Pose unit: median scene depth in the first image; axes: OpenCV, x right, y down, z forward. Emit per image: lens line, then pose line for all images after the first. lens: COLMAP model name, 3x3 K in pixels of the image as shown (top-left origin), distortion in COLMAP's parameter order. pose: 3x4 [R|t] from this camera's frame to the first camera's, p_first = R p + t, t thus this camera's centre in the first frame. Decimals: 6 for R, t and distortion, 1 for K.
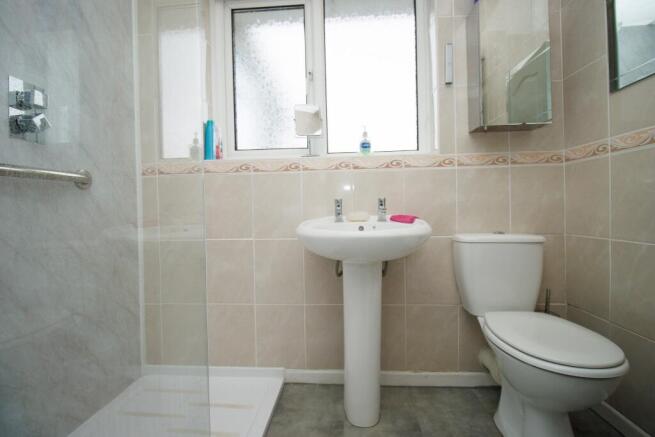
lens RADIAL K [[302.1, 0, 326.2], [0, 302.1, 211.4], [0, 0, 1]] dist [0.000275, -0.012535]
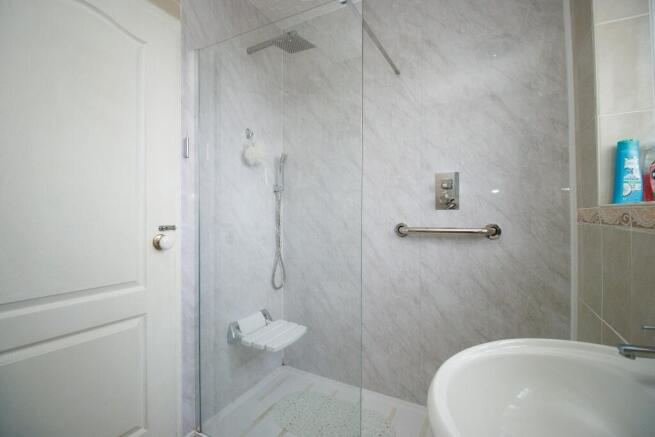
lens RADIAL K [[302.1, 0, 326.2], [0, 302.1, 211.4], [0, 0, 1]] dist [0.000275, -0.012535]
pose [[-0.394760, 0.013716, -0.918682, 0.490665], [0.004773, 0.999906, 0.012878, -0.168783], [0.918772, 0.000699, -0.394788, 0.696715]]
